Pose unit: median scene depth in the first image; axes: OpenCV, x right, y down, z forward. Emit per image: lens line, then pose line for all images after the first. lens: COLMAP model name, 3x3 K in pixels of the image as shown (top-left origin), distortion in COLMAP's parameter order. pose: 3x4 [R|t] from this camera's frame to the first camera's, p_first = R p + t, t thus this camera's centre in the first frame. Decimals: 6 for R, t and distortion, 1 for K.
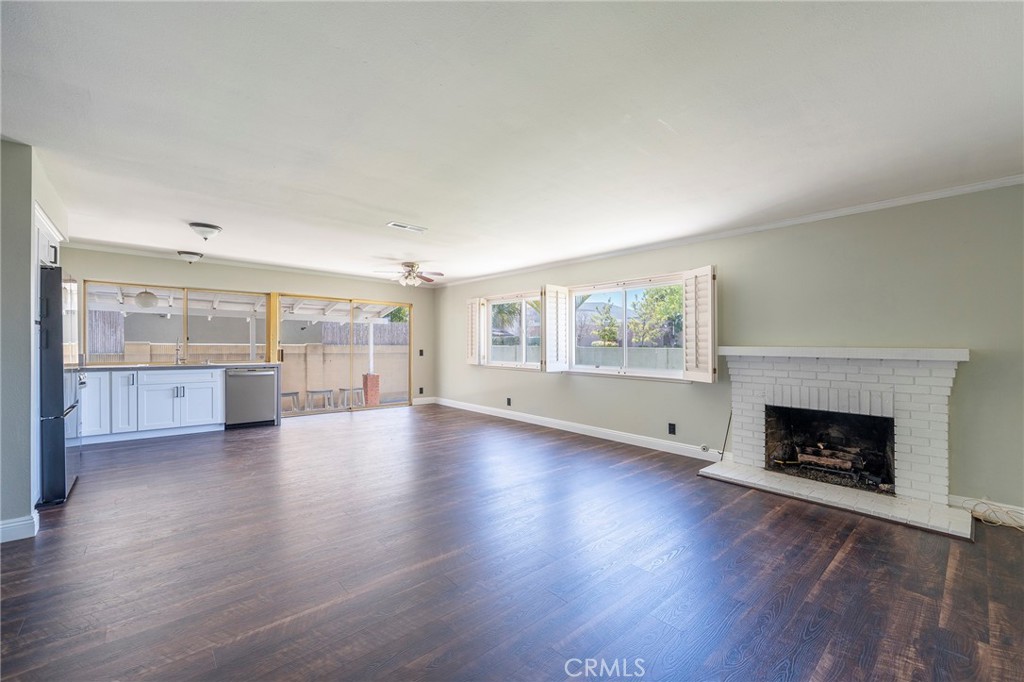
lens RADIAL K [[414.2, 0, 512.0], [0, 414.2, 341.0], [0, 0, 1]] dist [-0.000548, 0.000137]
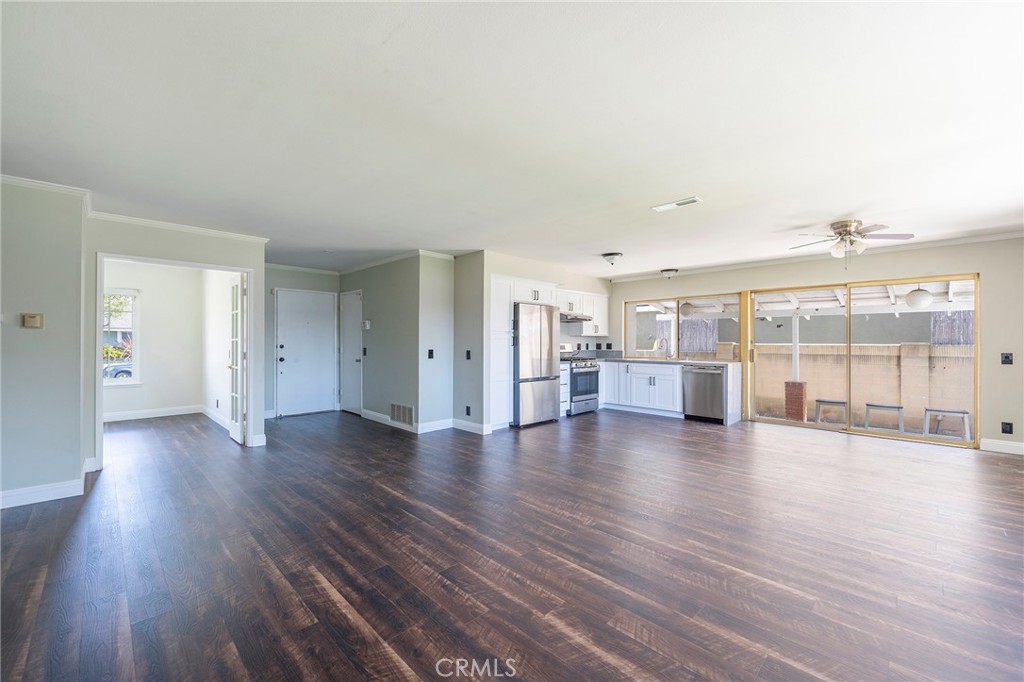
lens RADIAL K [[420.1, 0, 515.0], [0, 420.1, 335.6], [0, 0, 1]] dist [-0.000225, -0.000180]
pose [[0.063107, -0.022634, -0.997750, 0.374526], [0.007903, 0.999723, -0.022179, 0.006461], [0.997975, -0.006485, 0.063269, 0.396959]]
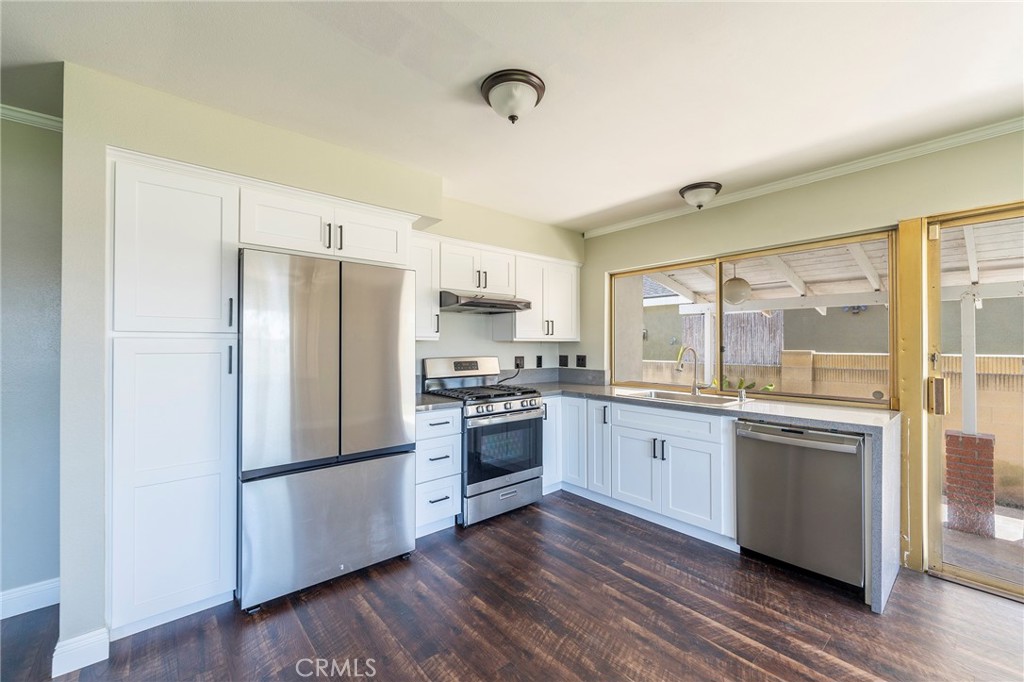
lens RADIAL K [[414.2, 0, 512.0], [0, 414.2, 341.0], [0, 0, 1]] dist [-0.000548, 0.000137]
pose [[-0.017179, -0.017988, -0.999691, -0.207074], [0.009369, 0.999791, -0.018151, -0.007683], [0.999809, -0.009677, -0.017007, 0.656098]]
